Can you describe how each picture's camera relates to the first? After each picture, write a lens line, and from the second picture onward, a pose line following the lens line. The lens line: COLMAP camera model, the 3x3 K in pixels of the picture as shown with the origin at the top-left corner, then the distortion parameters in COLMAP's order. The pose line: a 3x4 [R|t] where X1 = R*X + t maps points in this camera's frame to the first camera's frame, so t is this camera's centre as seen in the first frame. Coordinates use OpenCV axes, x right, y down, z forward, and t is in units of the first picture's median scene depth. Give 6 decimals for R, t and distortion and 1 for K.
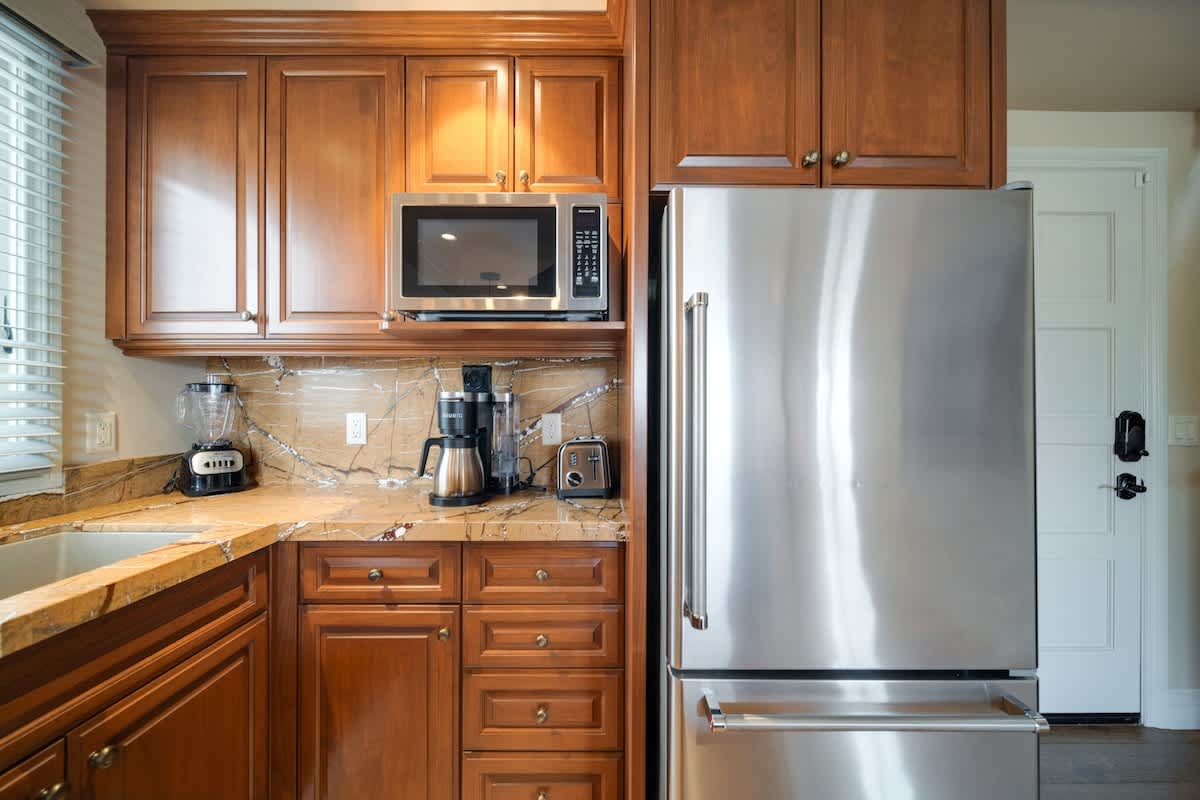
lens RADIAL K [[426.4, 0, 597.5], [0, 426.4, 405.1], [0, 0, 1]] dist [-0.001267, 0.000447]
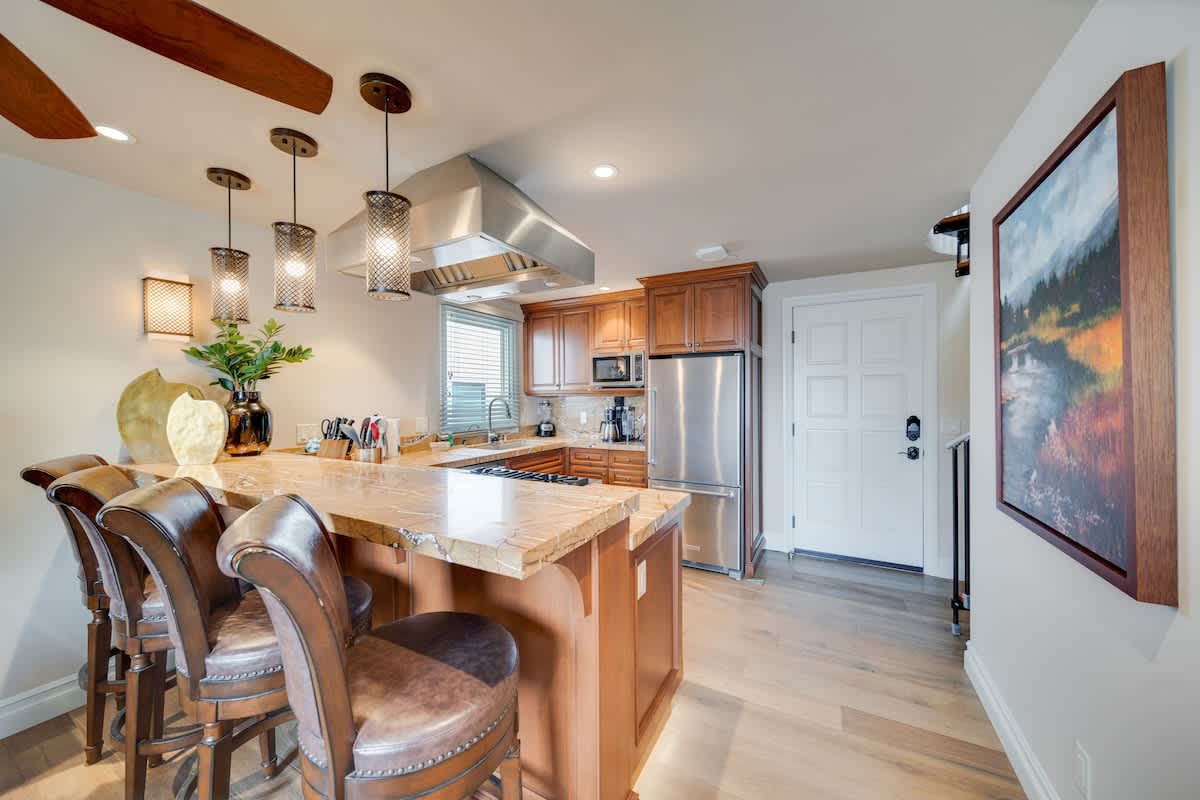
lens RADIAL K [[426.4, 0, 600.2], [0, 426.4, 397.9], [0, 0, 1]] dist [-0.001267, 0.000447]
pose [[0.880544, -0.005360, -0.473933, 1.073513], [0.005086, 0.999985, -0.001860, -0.088307], [0.473936, -0.000772, 0.880559, -1.771877]]
